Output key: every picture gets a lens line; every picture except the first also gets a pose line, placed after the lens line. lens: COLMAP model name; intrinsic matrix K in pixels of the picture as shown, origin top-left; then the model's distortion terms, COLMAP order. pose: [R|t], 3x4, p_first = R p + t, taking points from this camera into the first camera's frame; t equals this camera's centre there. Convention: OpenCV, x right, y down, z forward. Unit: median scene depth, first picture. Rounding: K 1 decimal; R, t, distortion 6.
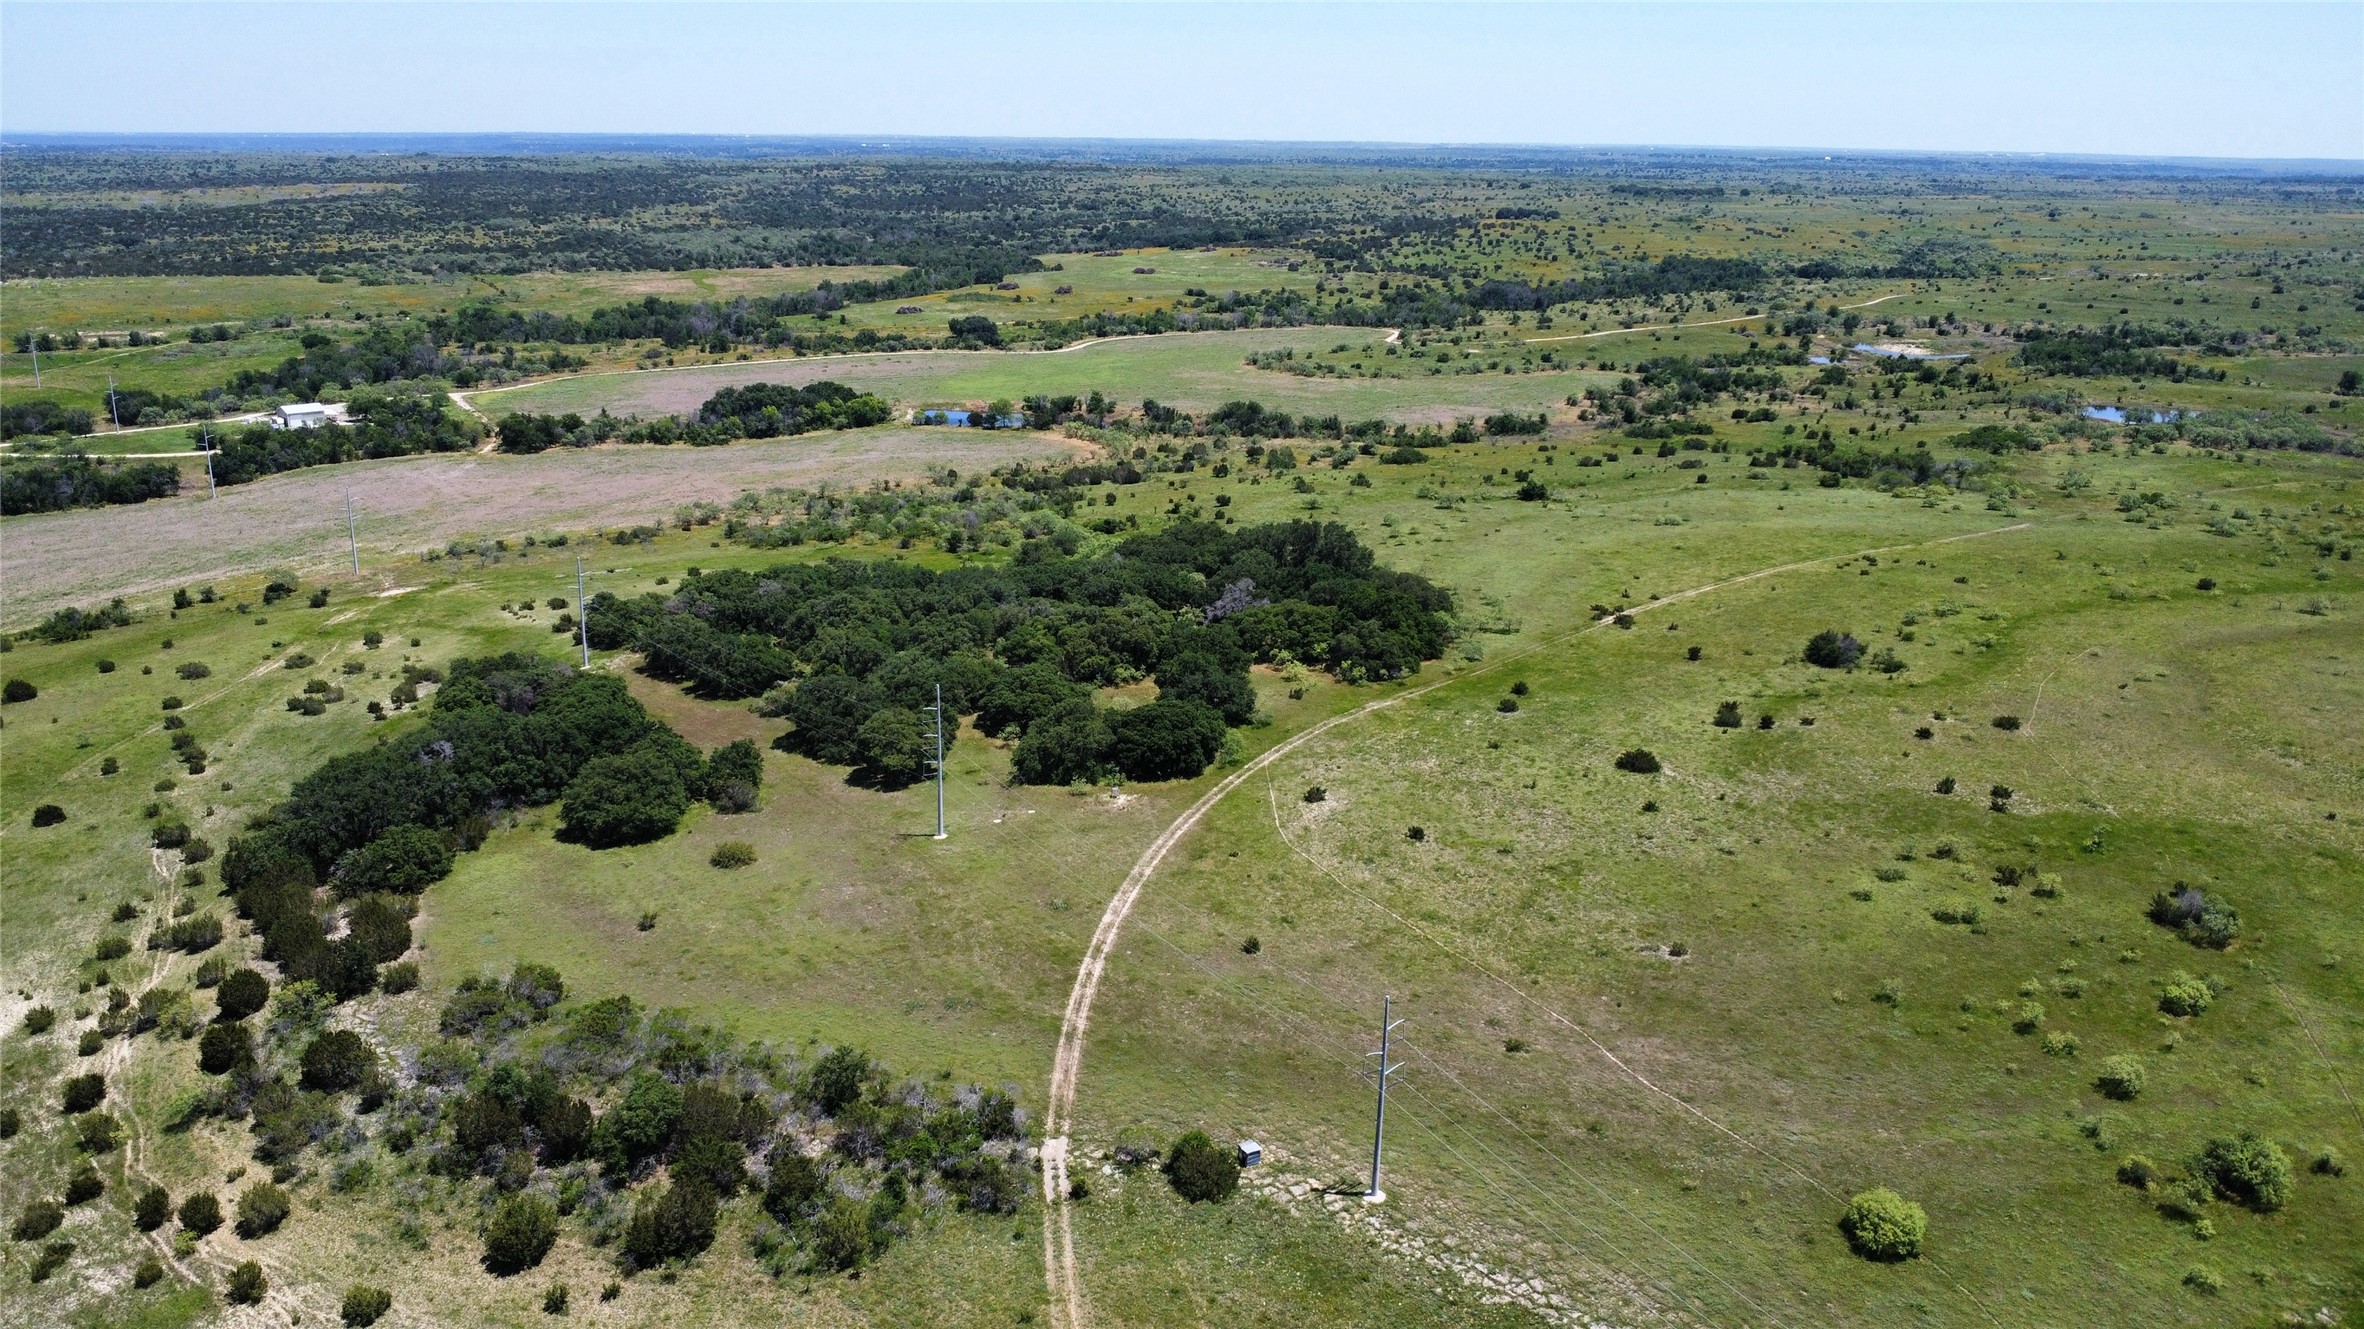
lens RADIAL K [[1732.9, 0, 1187.2], [0, 1732.9, 669.7], [0, 0, 1]] dist [-0.048235, 0.019766]
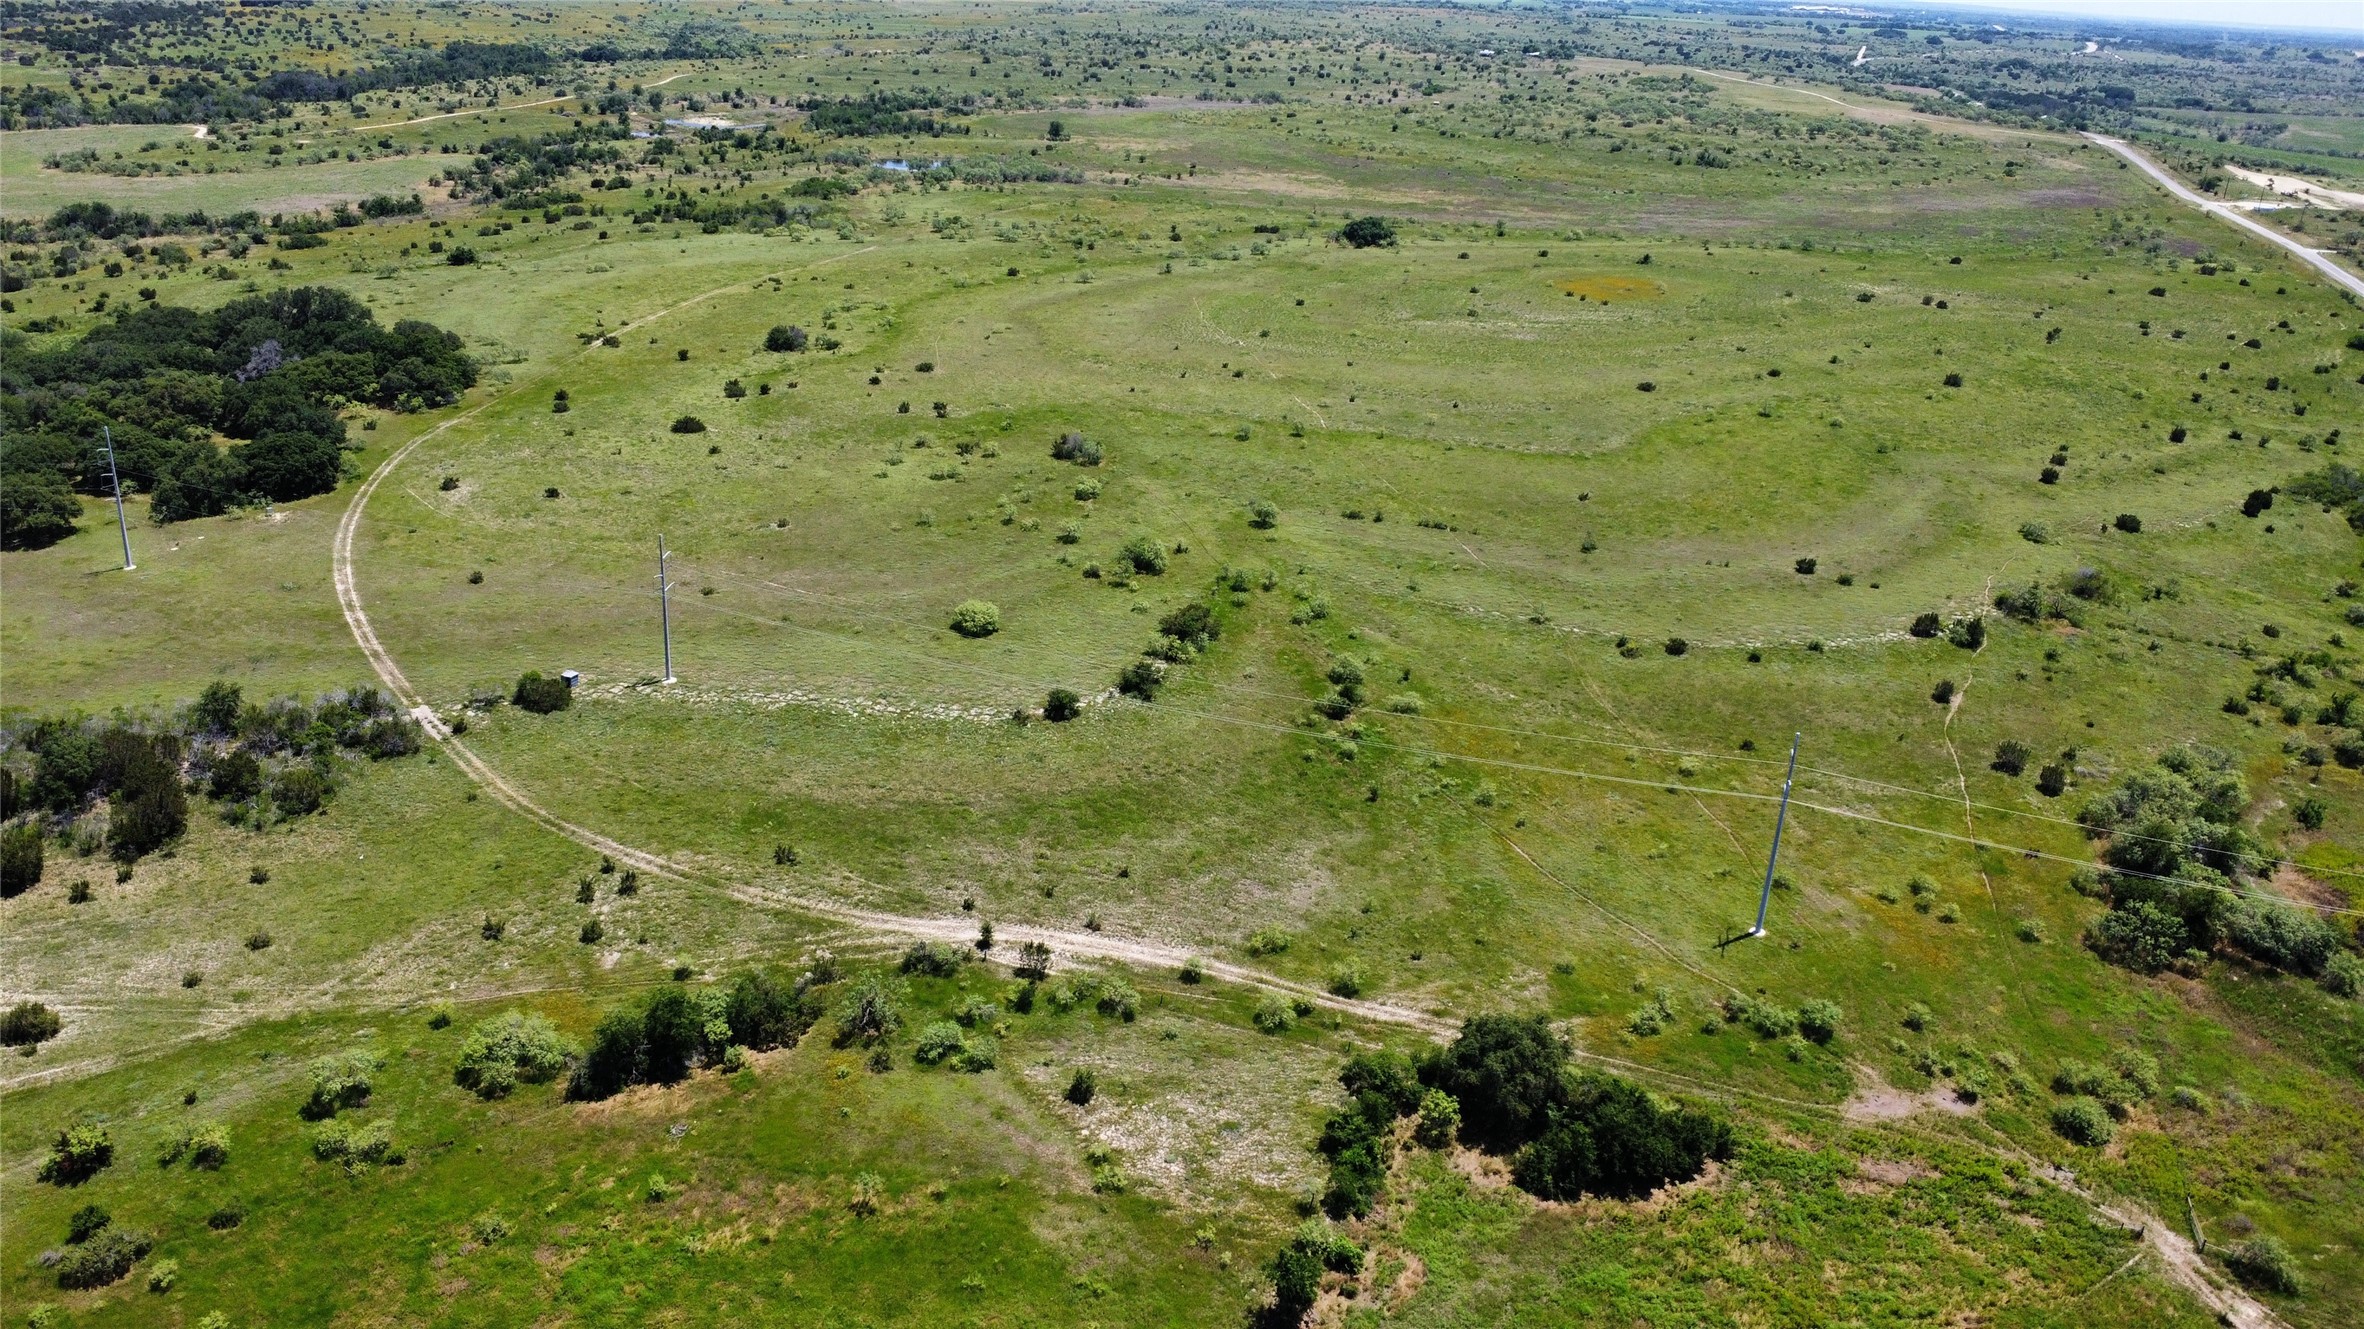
lens RADIAL K [[1732.9, 0, 1185.2], [0, 1732.9, 661.9], [0, 0, 1]] dist [-0.048235, 0.019766]
pose [[0.774739, -0.215987, 0.594246, -0.130352], [0.149889, 0.975793, 0.159250, 0.038353], [-0.614258, -0.034306, 0.788359, -0.131255]]
